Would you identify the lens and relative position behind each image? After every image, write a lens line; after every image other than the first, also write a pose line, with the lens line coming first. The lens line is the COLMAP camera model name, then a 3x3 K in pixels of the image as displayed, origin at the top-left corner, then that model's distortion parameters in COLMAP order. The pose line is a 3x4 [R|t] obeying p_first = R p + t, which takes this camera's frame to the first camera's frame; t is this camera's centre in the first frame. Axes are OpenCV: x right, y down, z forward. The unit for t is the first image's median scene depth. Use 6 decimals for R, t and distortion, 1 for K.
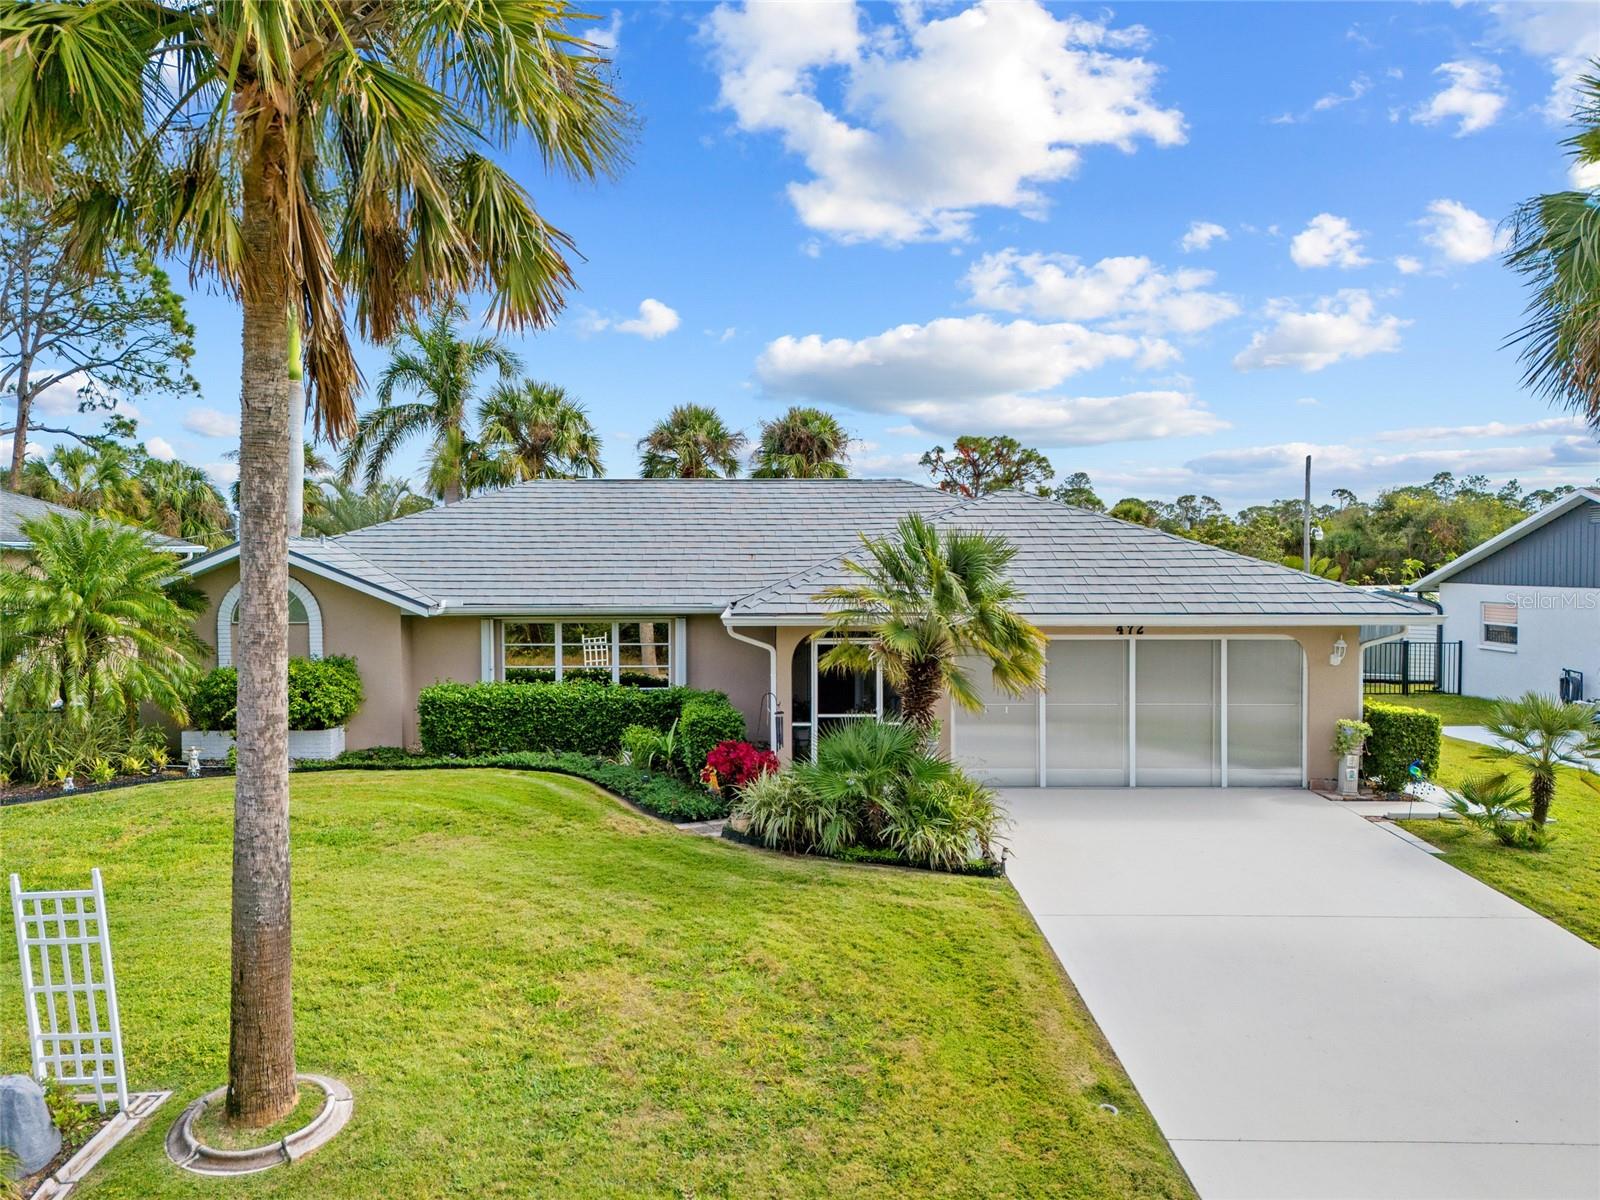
lens RADIAL K [[1173.8, 0, 743.5], [0, 1173.8, 590.6], [0, 0, 1]] dist [0.080897, -0.070877]
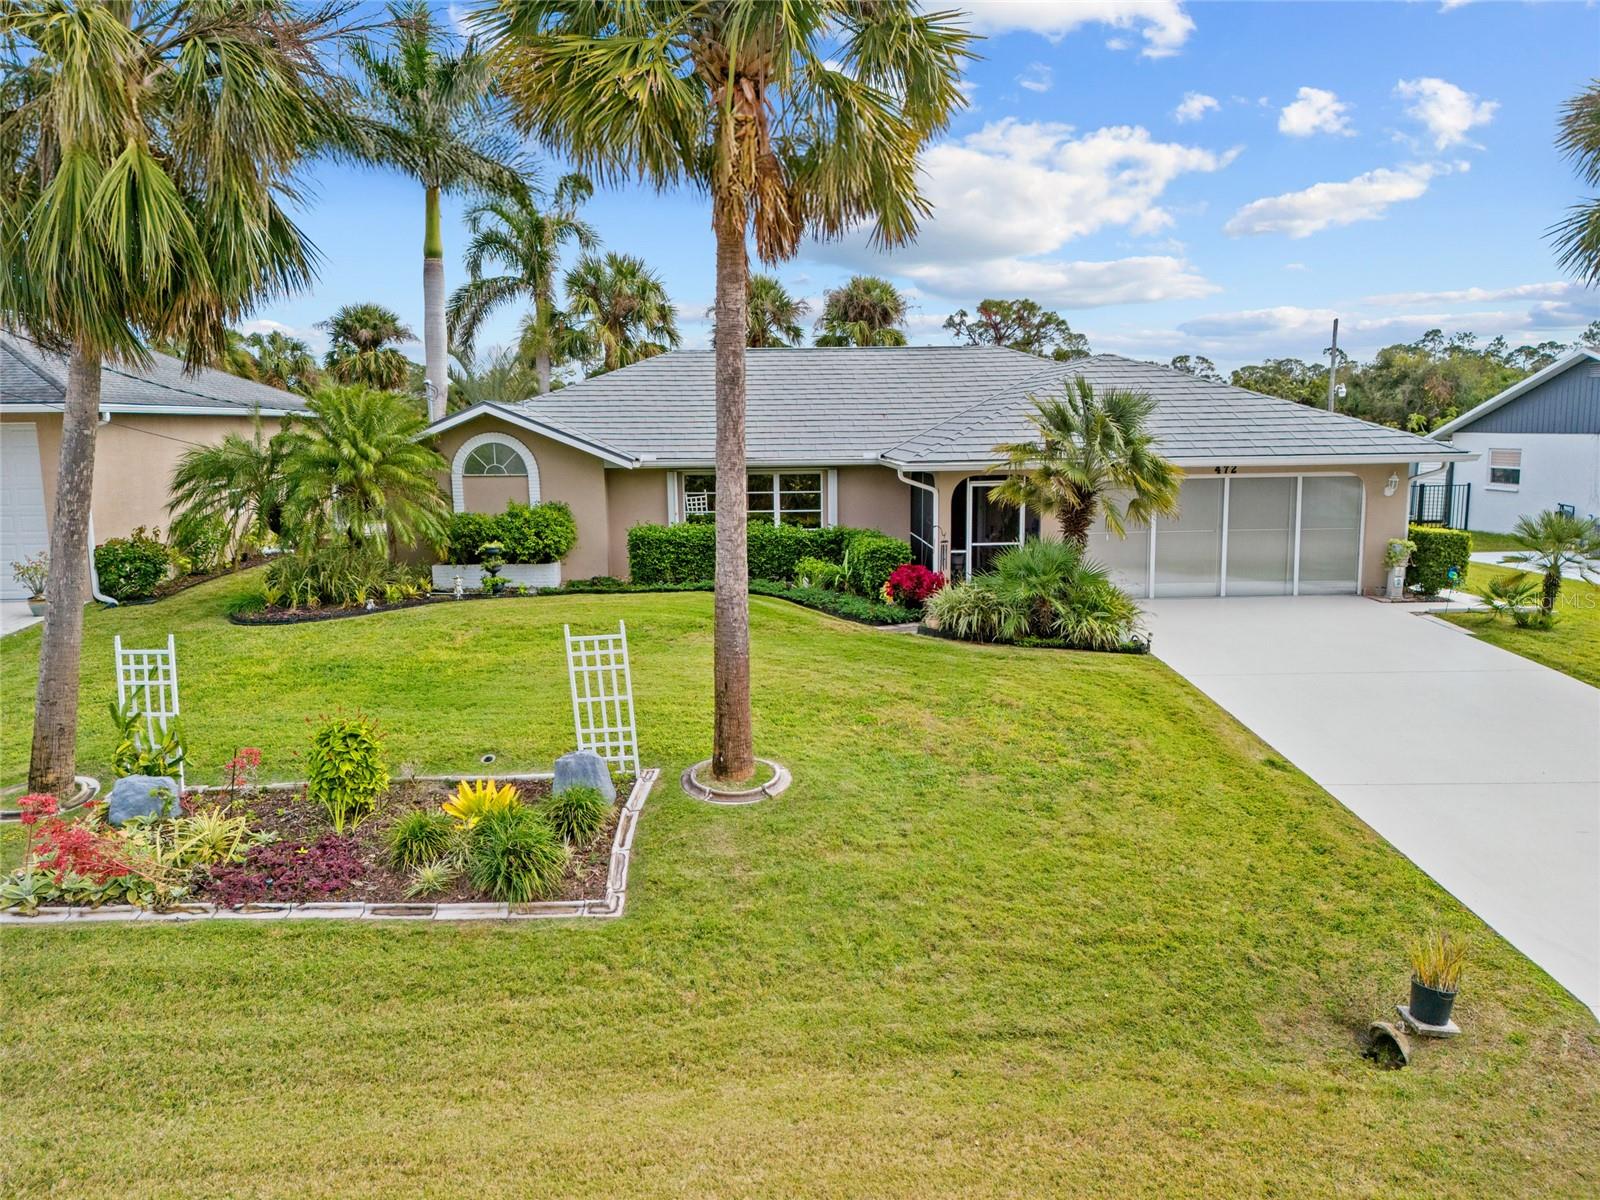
lens RADIAL K [[1173.8, 0, 767.4], [0, 1173.8, 576.4], [0, 0, 1]] dist [0.080897, -0.070877]
pose [[0.999503, -0.013822, 0.028315, -0.190083], [0.010895, 0.994825, 0.101022, 0.013668], [-0.029565, -0.100664, 0.994481, -0.229550]]
